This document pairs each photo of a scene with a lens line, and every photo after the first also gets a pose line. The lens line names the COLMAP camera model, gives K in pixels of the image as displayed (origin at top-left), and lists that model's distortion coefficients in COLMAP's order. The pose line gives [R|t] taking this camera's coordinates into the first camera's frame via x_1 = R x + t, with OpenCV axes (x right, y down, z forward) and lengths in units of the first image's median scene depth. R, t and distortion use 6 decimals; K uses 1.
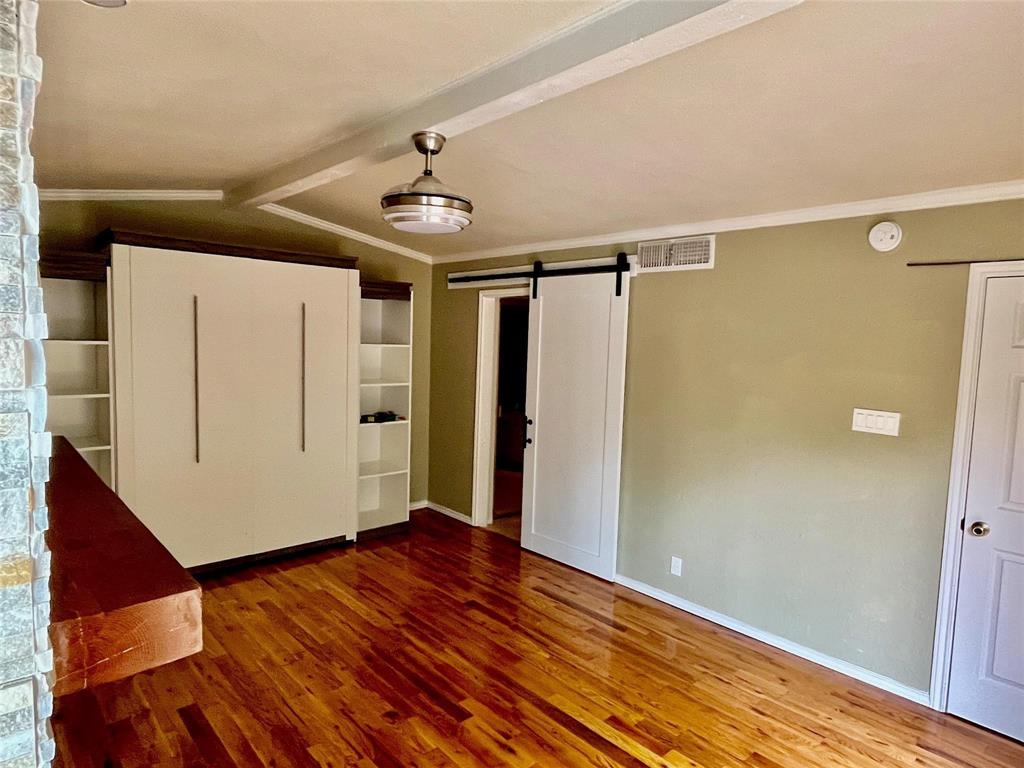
lens RADIAL K [[603.6, 0, 509.0], [0, 603.6, 389.6], [0, 0, 1]] dist [-0.004838, -0.000999]
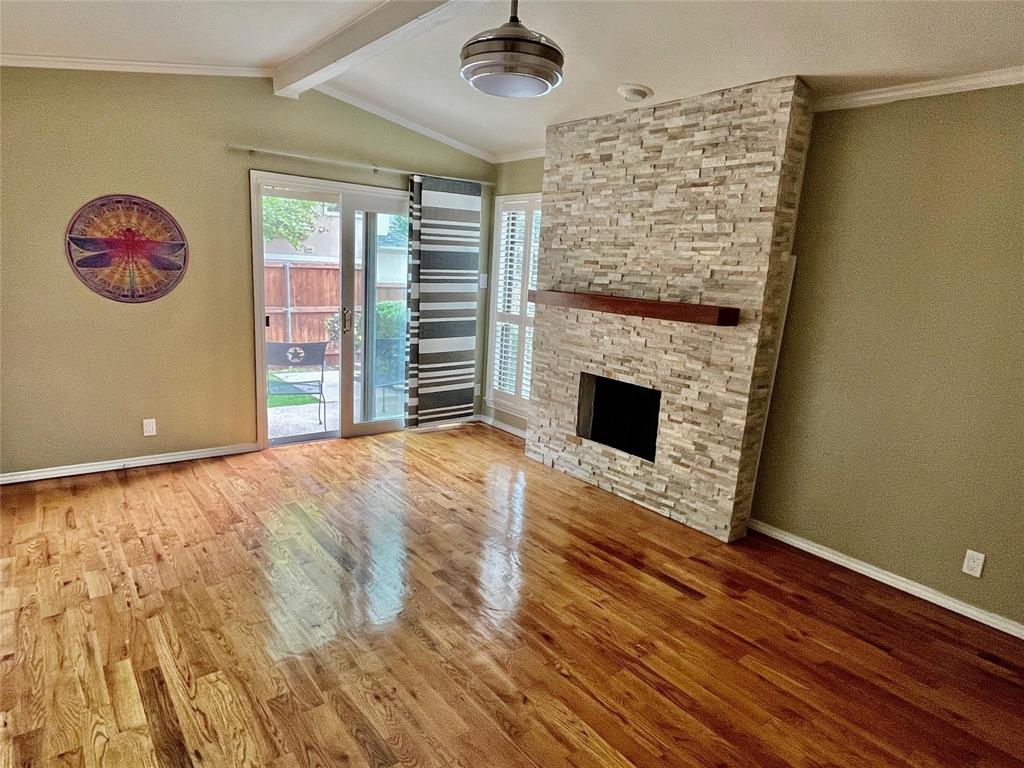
lens RADIAL K [[603.6, 0, 508.8], [0, 603.6, 382.8], [0, 0, 1]] dist [-0.004838, -0.000999]
pose [[-0.994684, -0.094753, 0.040326, -0.179940], [-0.080090, 0.957980, 0.275426, -0.080070], [-0.064729, 0.270732, -0.960476, 1.646279]]
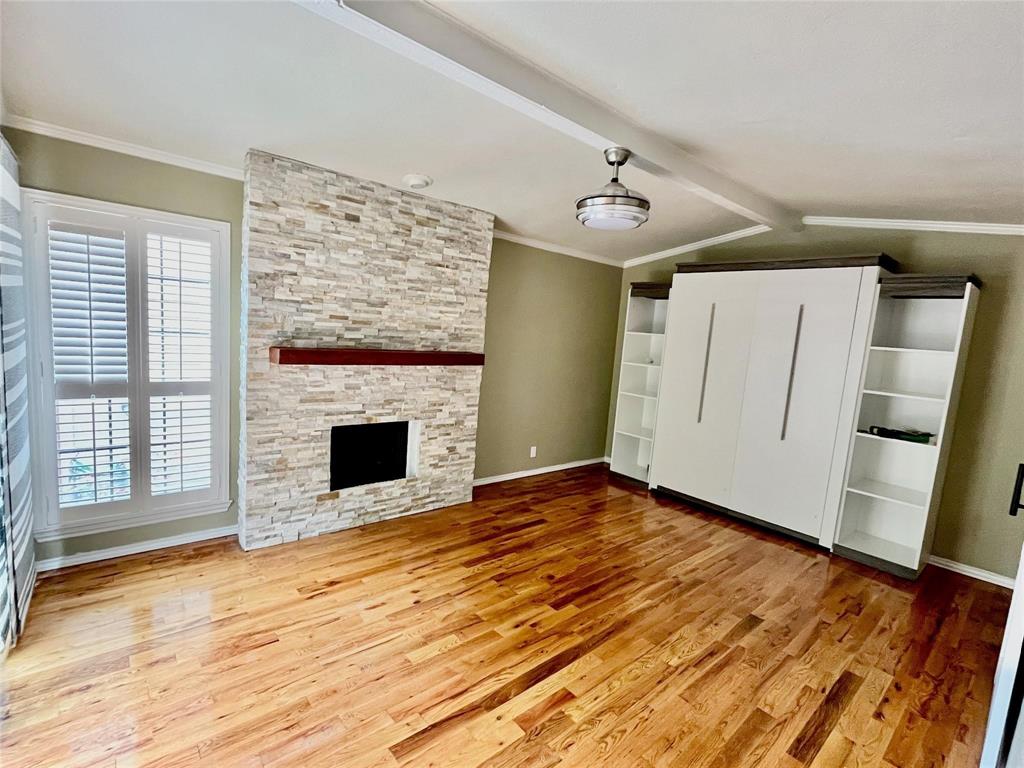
lens RADIAL K [[480.3, 0, 505.1], [0, 480.3, 383.9], [0, 0, 1]] dist [-0.001141, -0.000209]
pose [[-0.016838, 0.086964, -0.996069, 0.757372], [-0.159956, 0.983145, 0.088540, 0.007015], [0.986981, 0.160818, -0.002644, 0.697293]]
